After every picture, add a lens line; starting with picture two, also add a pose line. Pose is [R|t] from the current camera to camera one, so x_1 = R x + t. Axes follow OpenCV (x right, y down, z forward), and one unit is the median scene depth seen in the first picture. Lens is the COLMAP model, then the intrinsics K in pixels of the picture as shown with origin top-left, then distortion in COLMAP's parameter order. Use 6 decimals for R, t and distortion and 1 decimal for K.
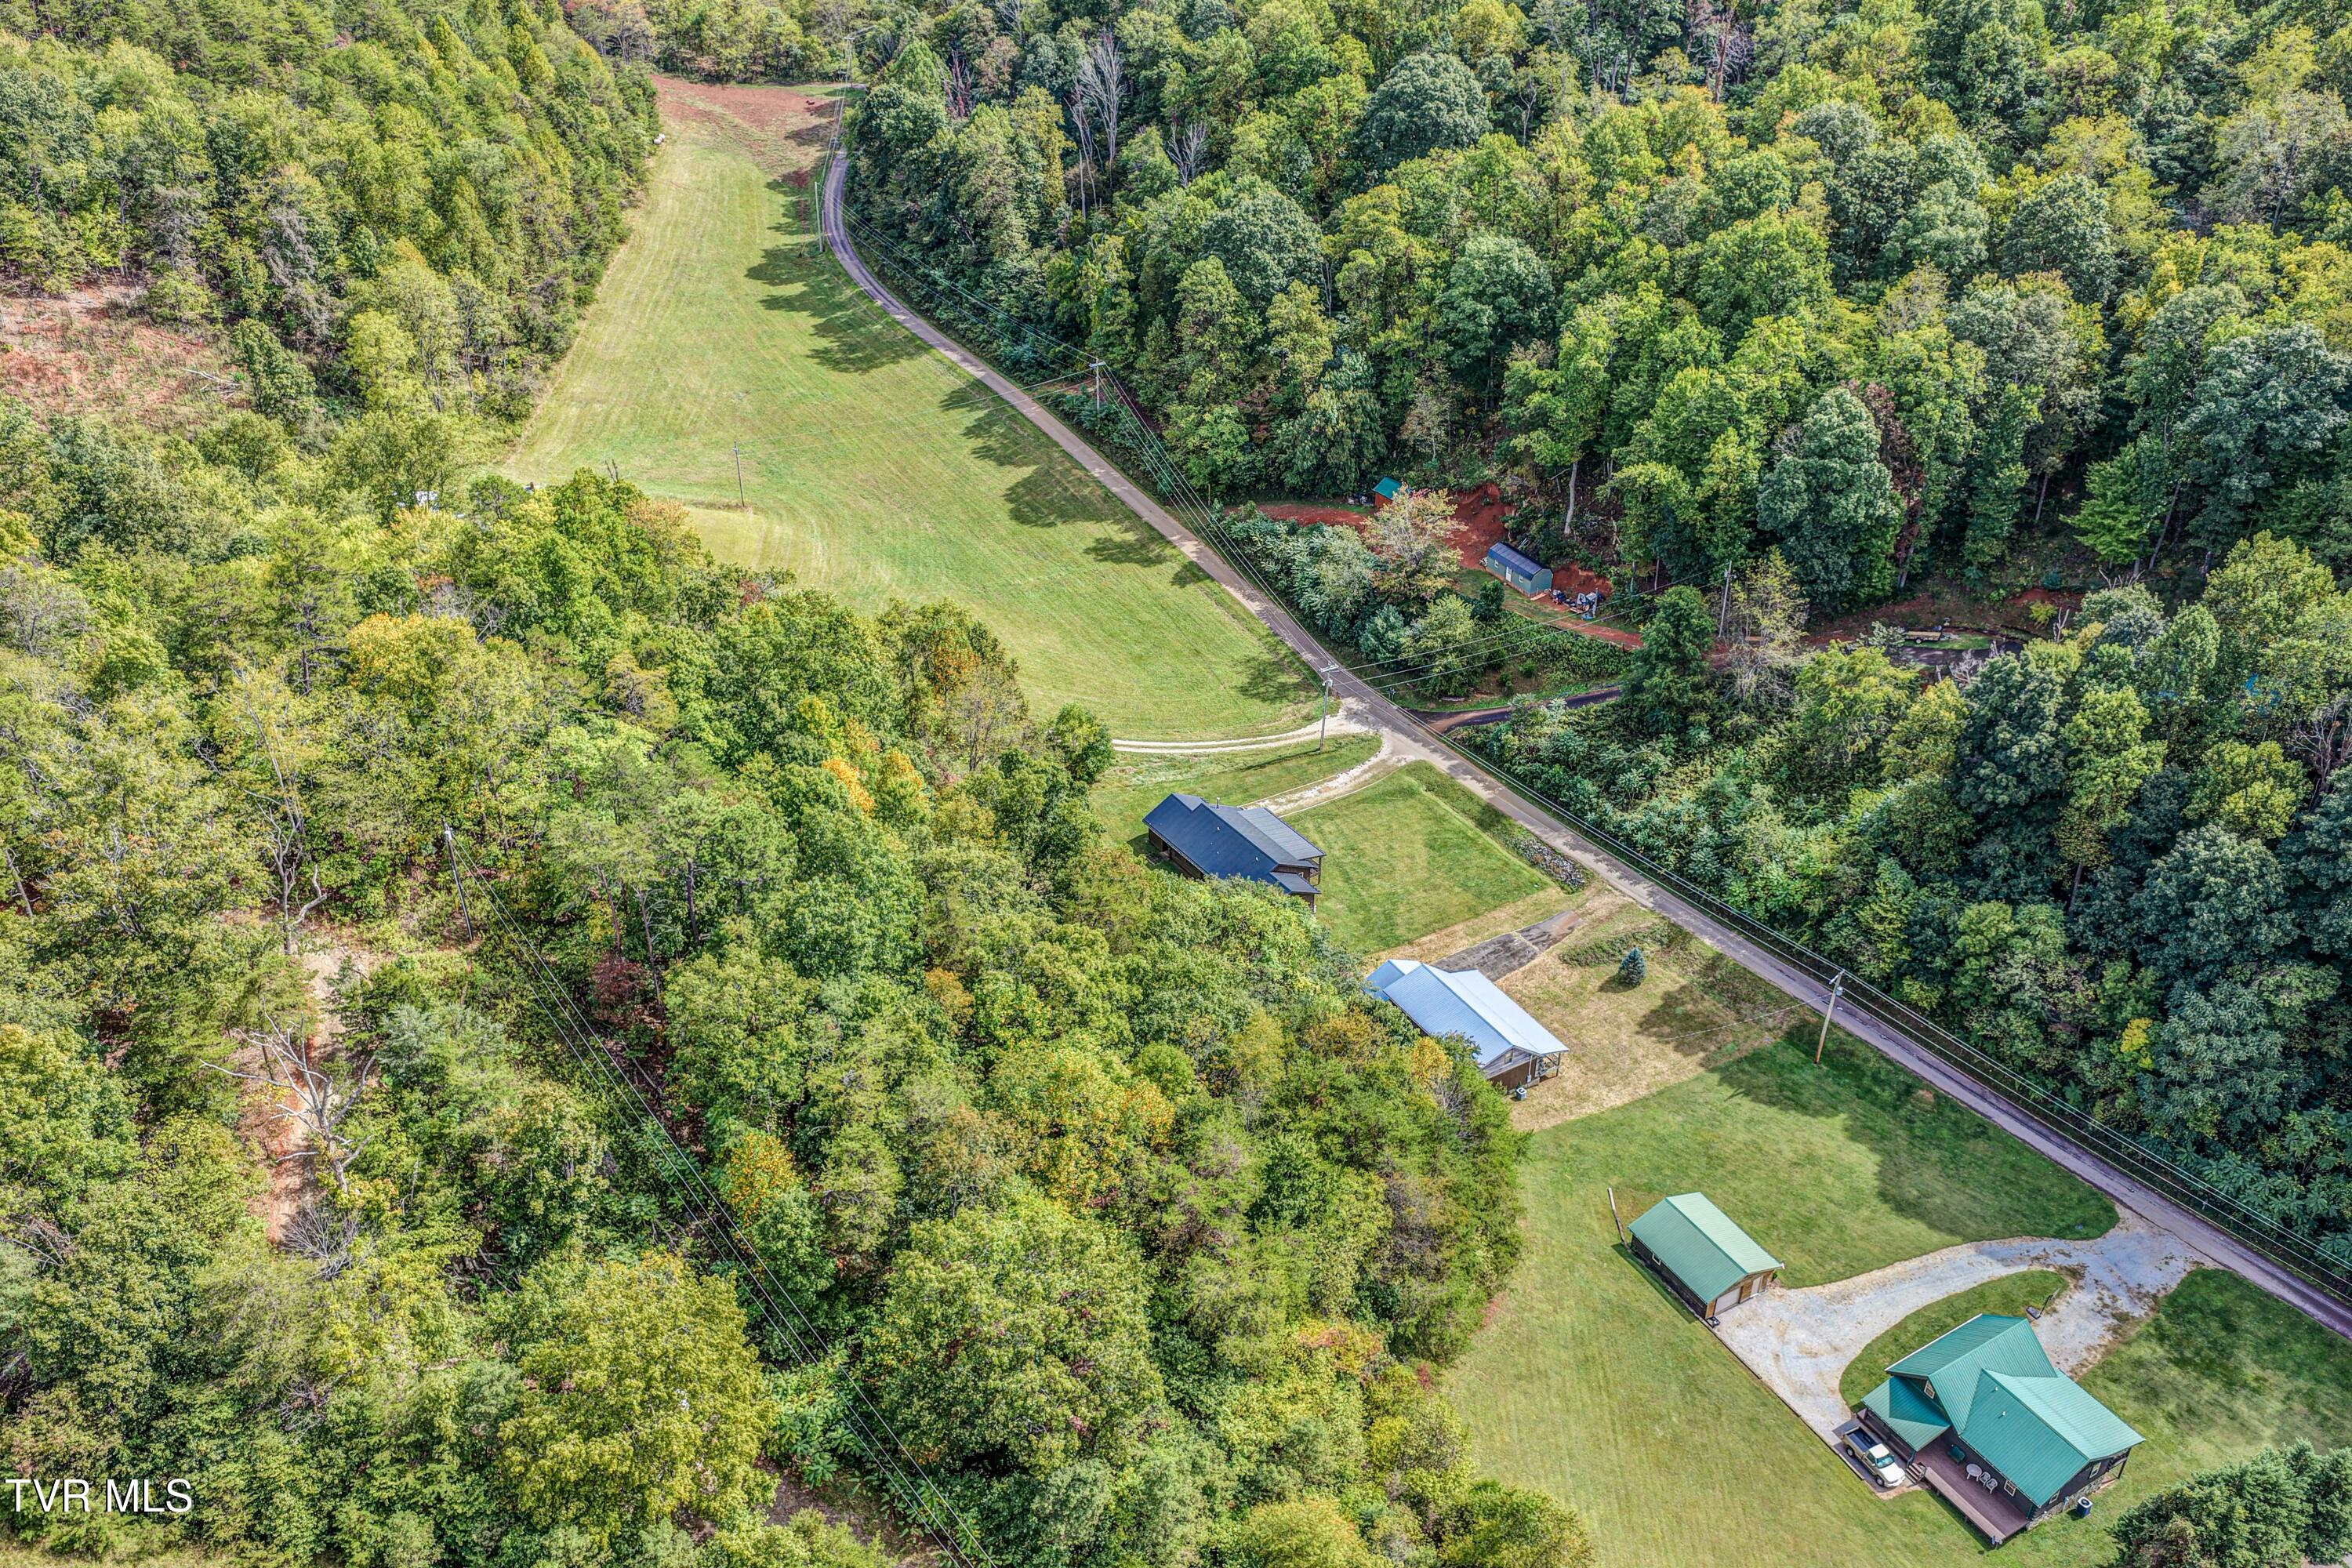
lens RADIAL K [[1944.8, 0, 1176.0], [0, 1944.8, 784.0], [0, 0, 1]] dist [-0.015215, 0.030734]
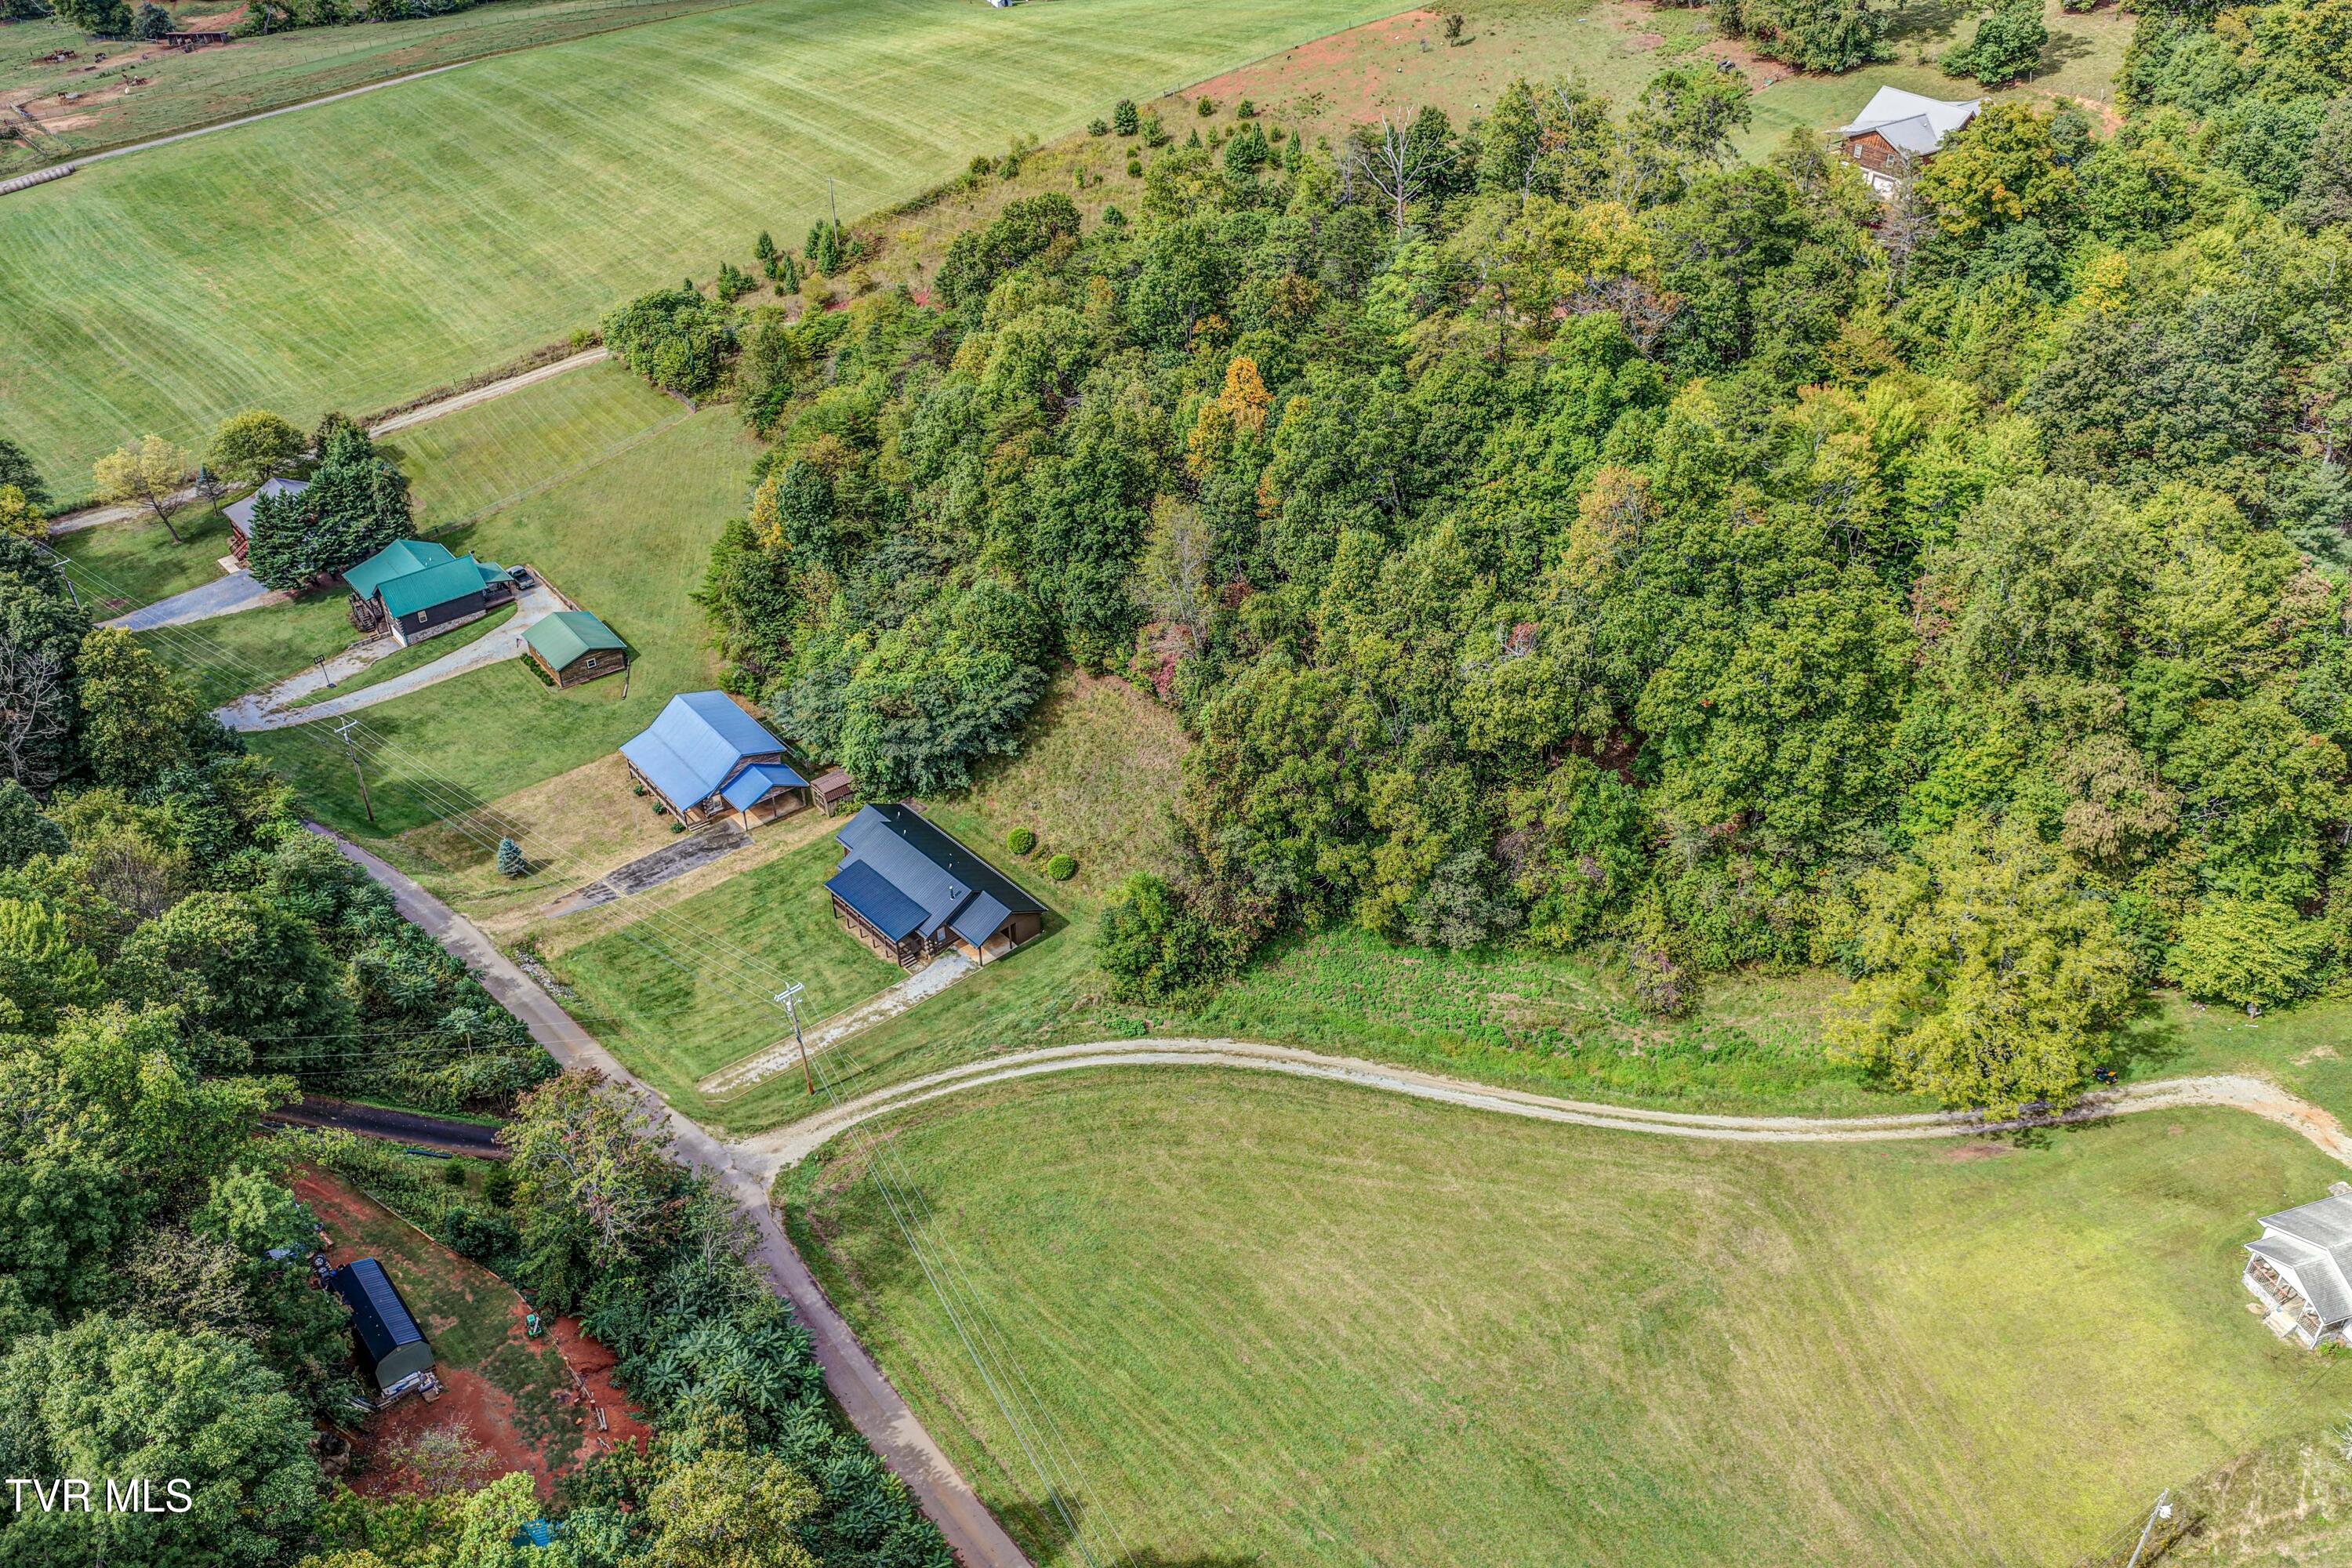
lens RADIAL K [[1944.8, 0, 1176.0], [0, 1944.8, 784.0], [0, 0, 1]] dist [-0.015215, 0.030734]
pose [[-0.987810, 0.098178, -0.120798, 0.017770], [-0.073618, 0.389108, 0.918246, -0.738764], [0.137155, 0.915945, -0.377137, 1.223247]]
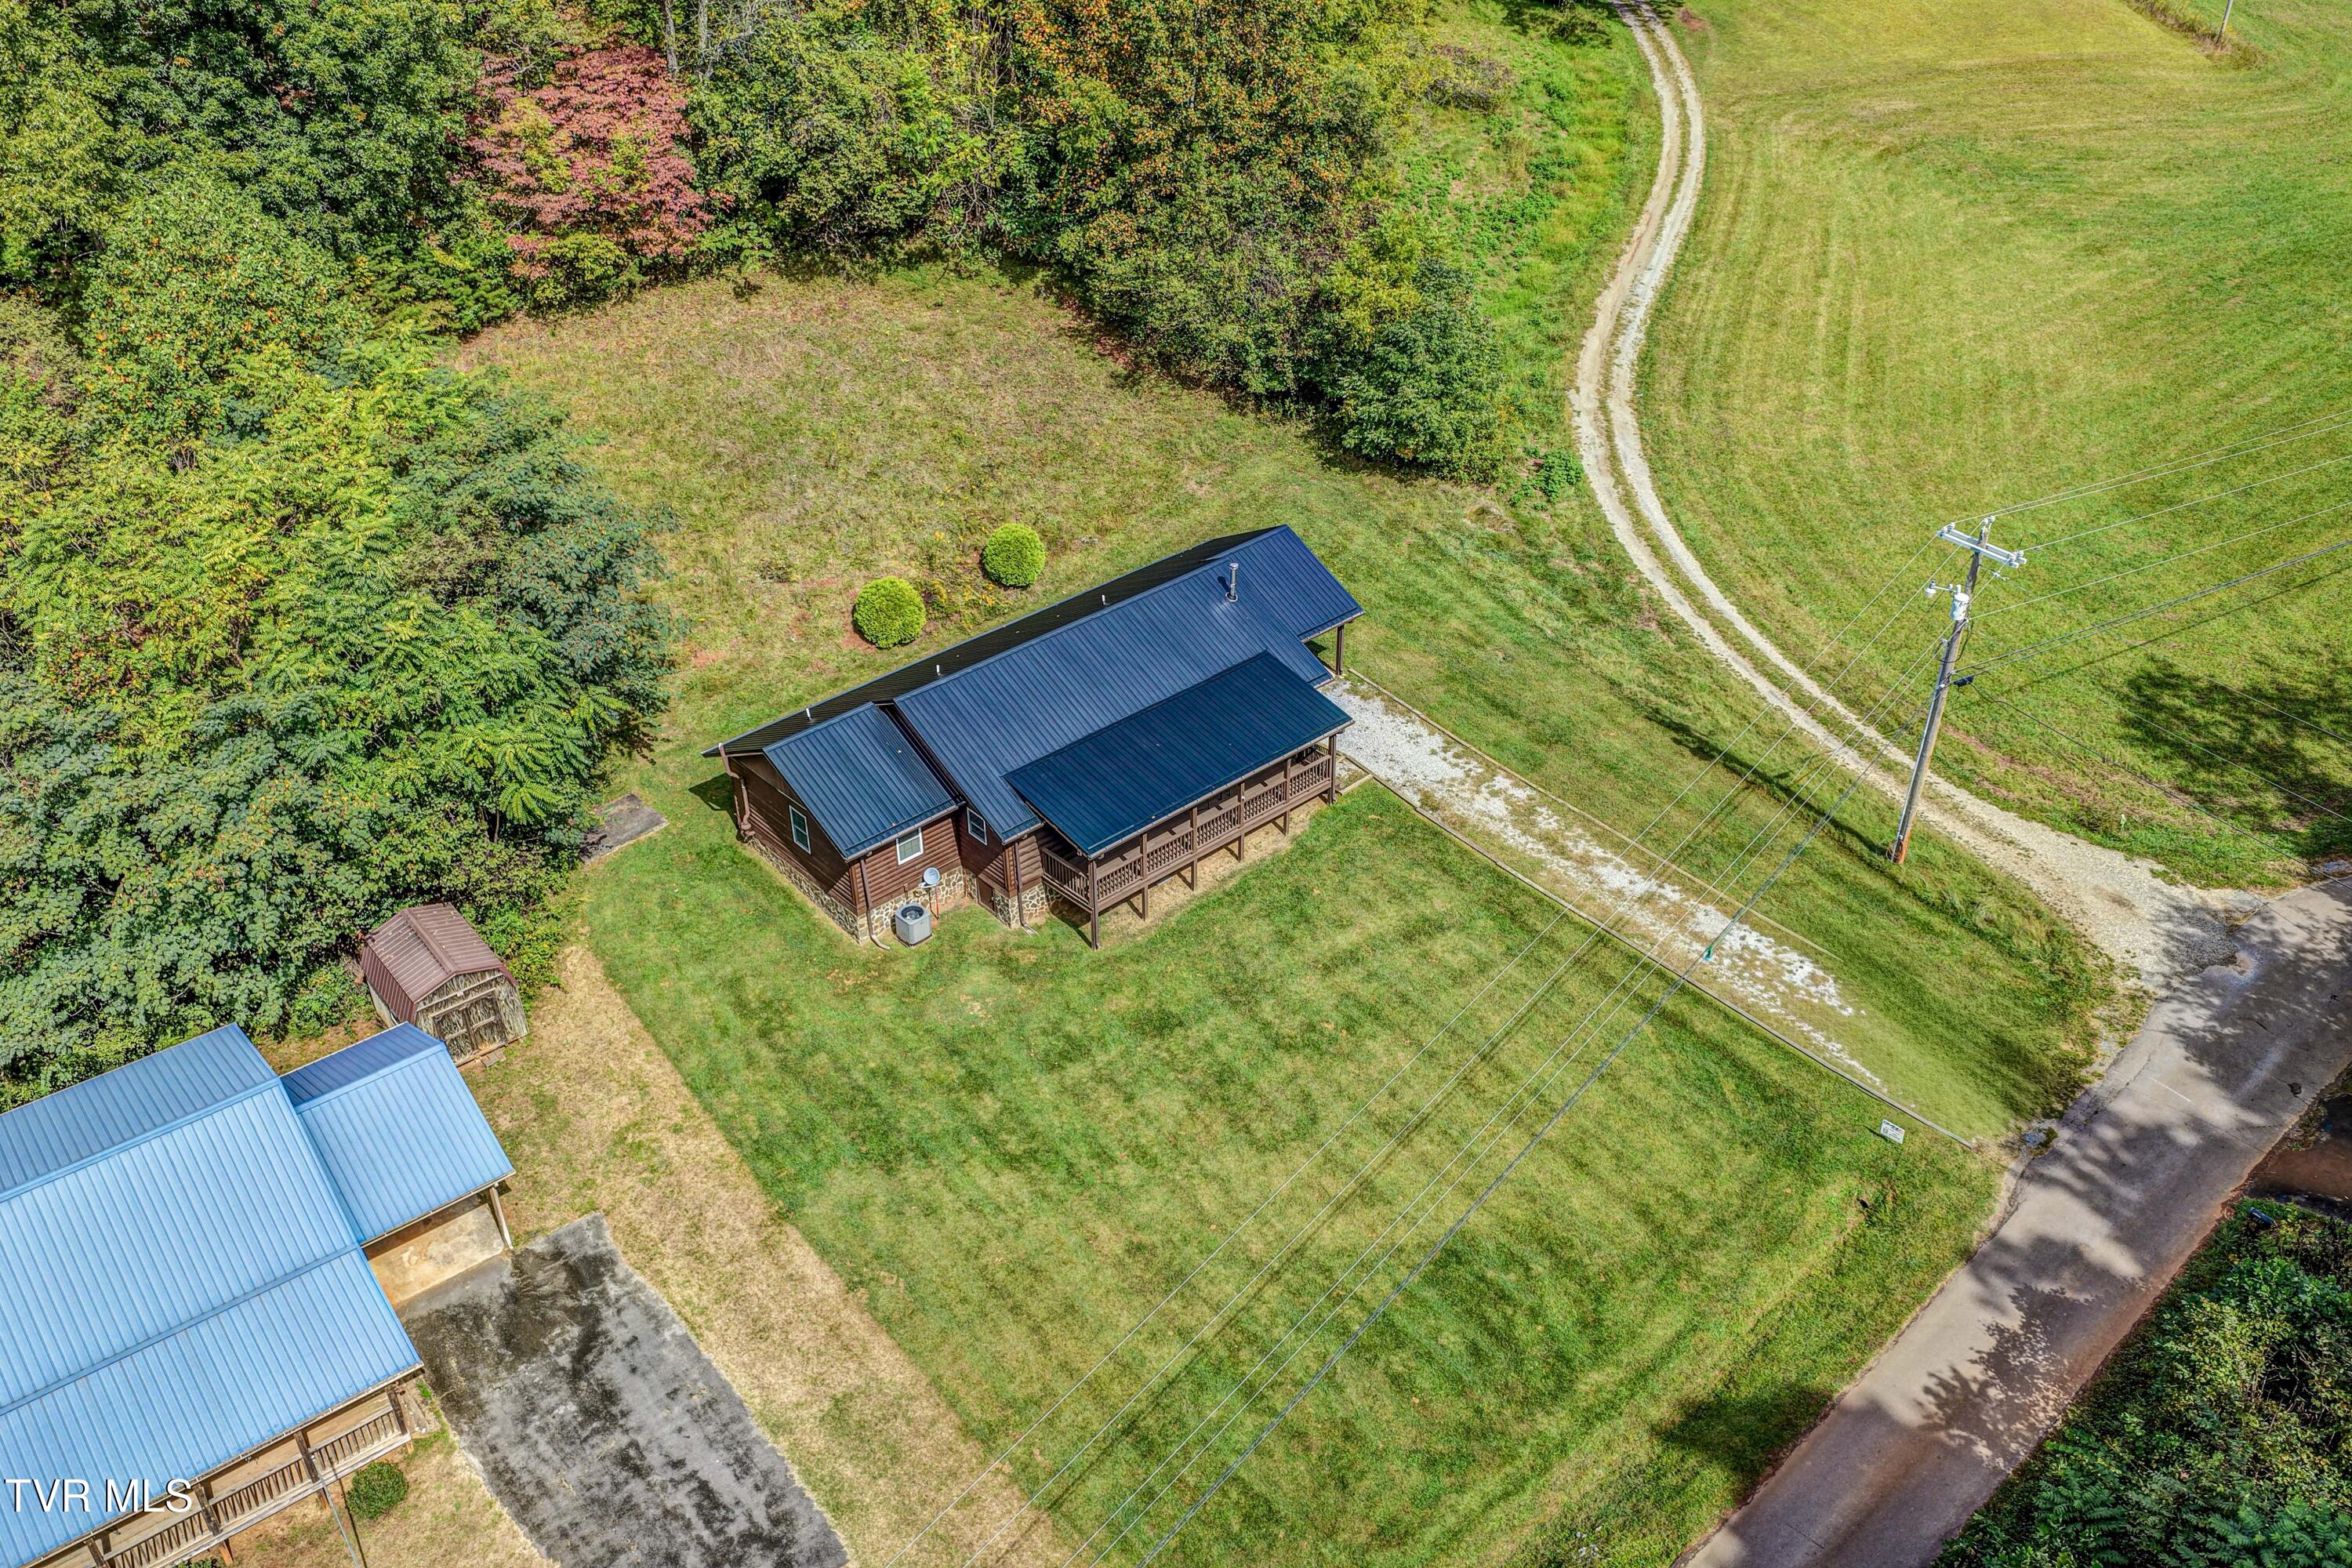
lens RADIAL K [[1944.8, 0, 1176.0], [0, 1944.8, 784.0], [0, 0, 1]] dist [-0.015215, 0.030734]
pose [[0.155816, 0.542623, -0.825398, 0.278475], [-0.514042, 0.758085, 0.401332, -0.085821], [0.843494, 0.361755, 0.397053, 0.840357]]
